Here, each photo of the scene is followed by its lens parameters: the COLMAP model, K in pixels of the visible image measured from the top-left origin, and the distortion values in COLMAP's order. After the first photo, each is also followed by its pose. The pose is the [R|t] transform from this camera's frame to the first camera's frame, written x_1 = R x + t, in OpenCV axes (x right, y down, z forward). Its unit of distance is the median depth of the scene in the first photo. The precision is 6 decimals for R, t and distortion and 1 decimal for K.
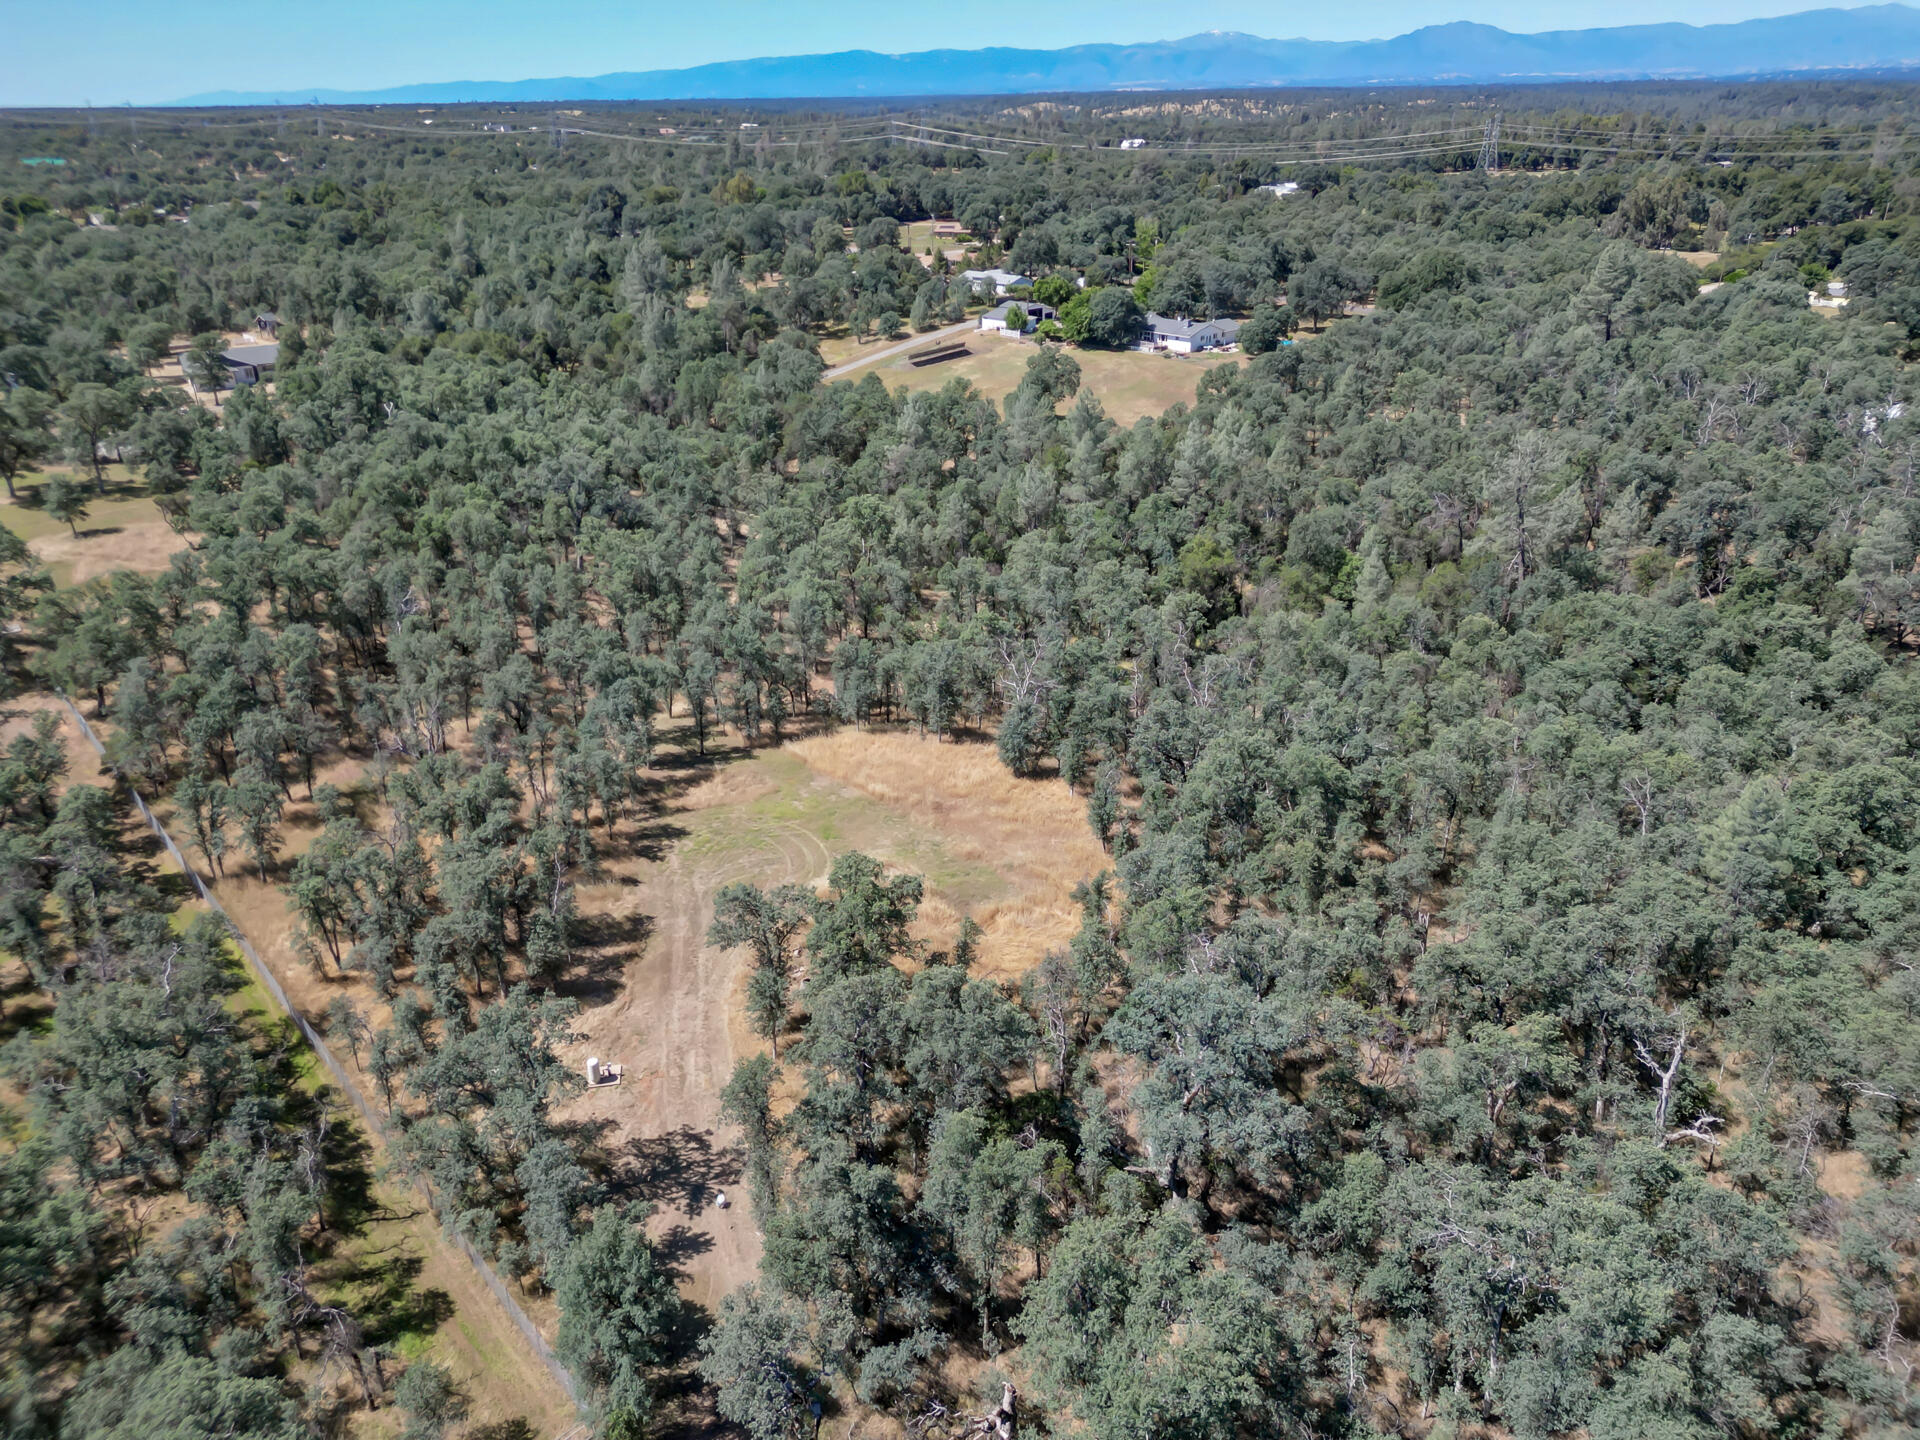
lens RADIAL K [[1341.1, 0, 960.0], [0, 1341.1, 720.0], [0, 0, 1]] dist [0.094114, -0.103461]
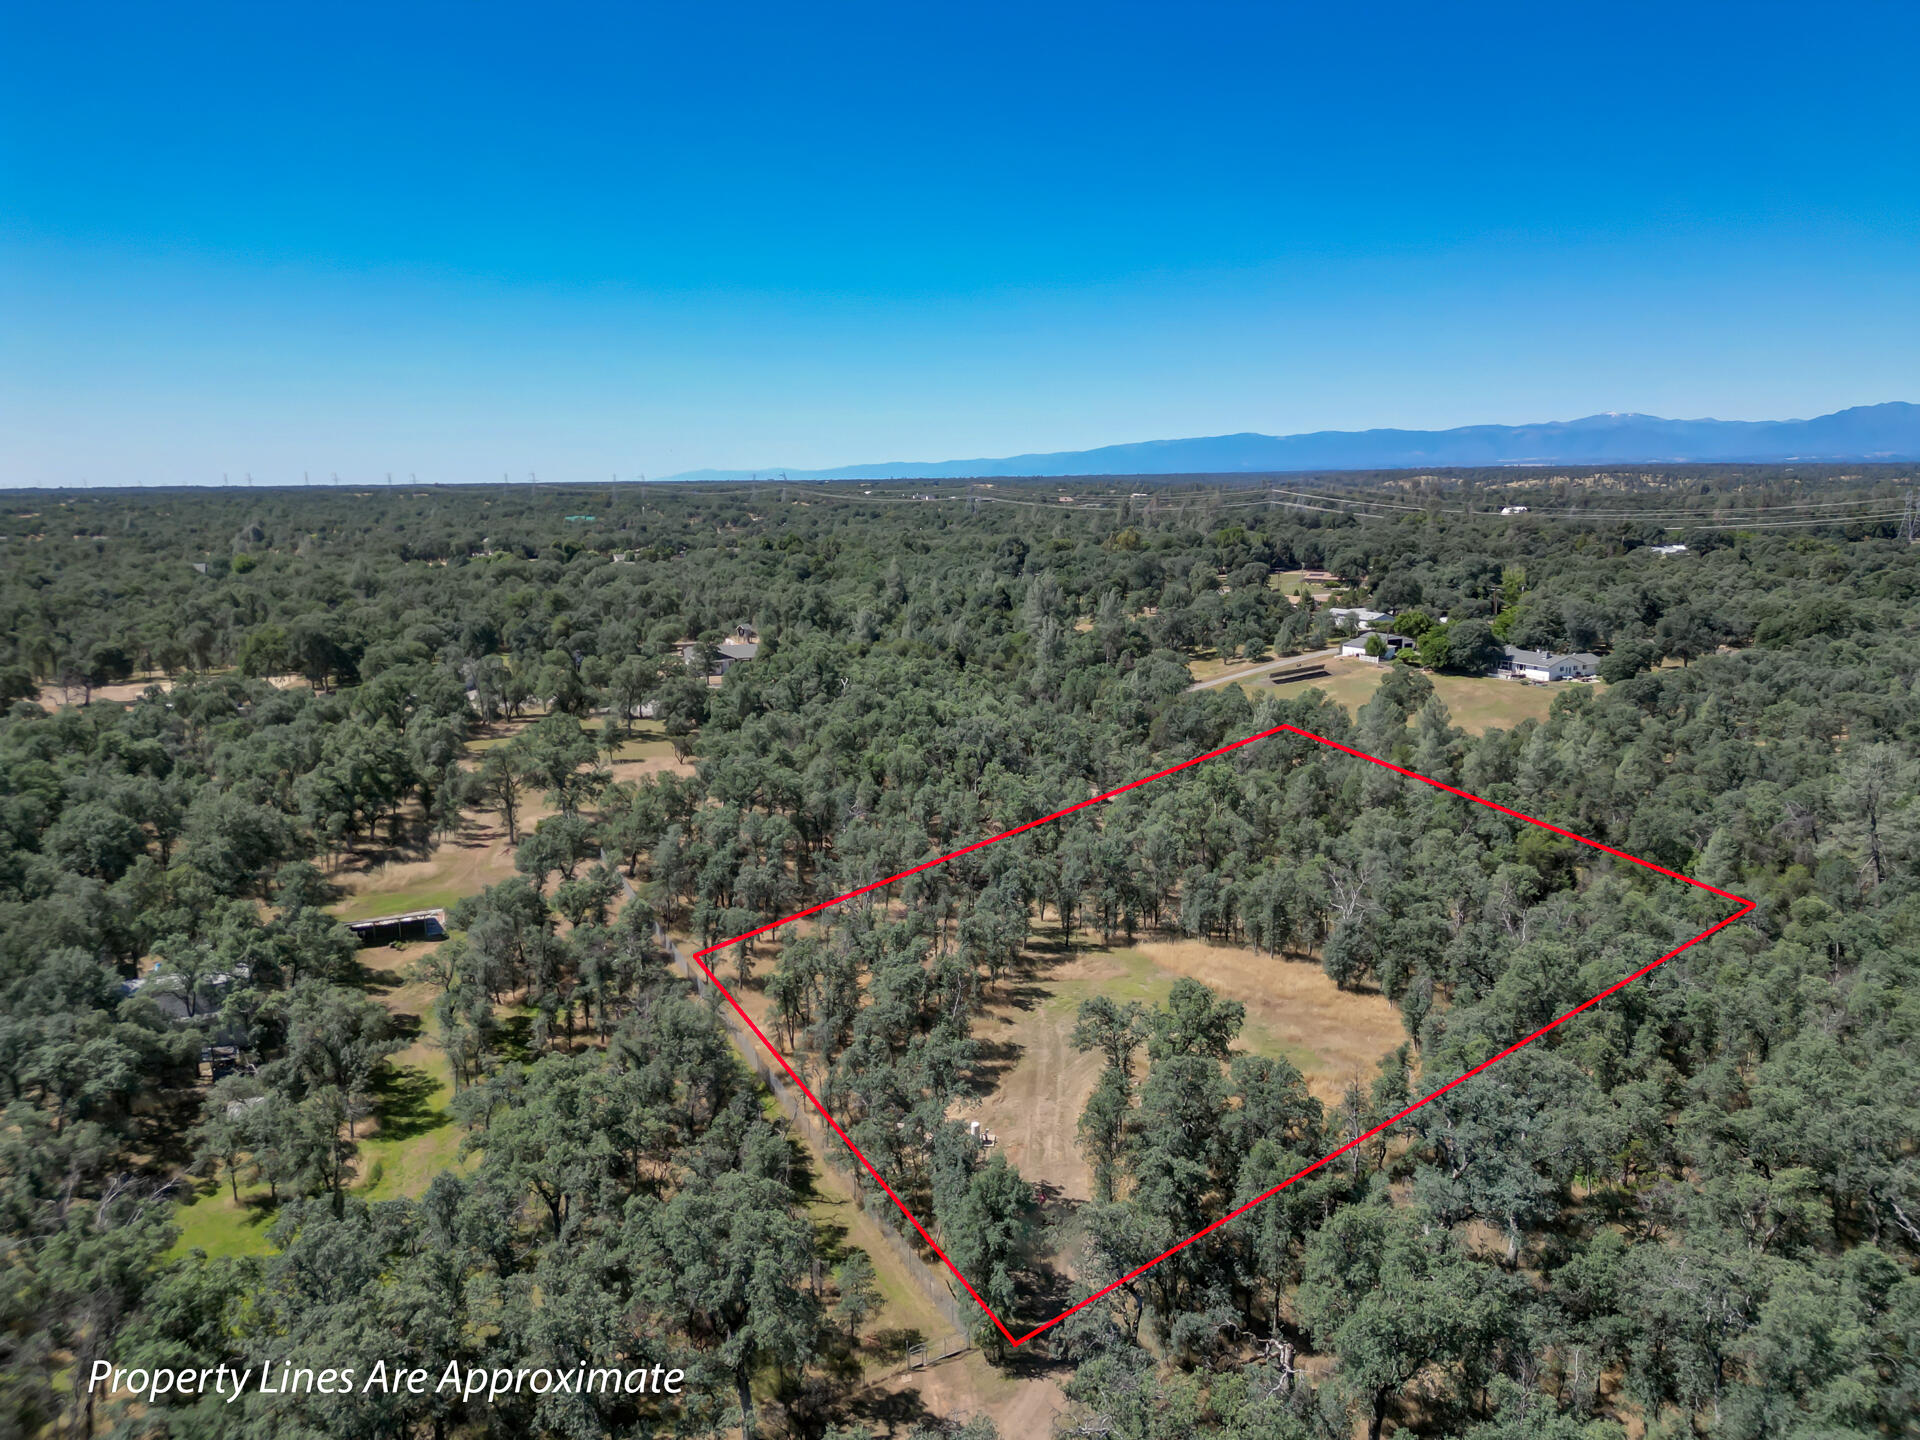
lens RADIAL K [[1341.1, 0, 960.0], [0, 1341.1, 720.0], [0, 0, 1]] dist [0.094114, -0.103461]
pose [[0.963607, 0.050728, -0.262467, 0.010358], [-0.113639, 0.966432, -0.230422, 0.057879], [0.241968, 0.251863, 0.937025, -0.097511]]
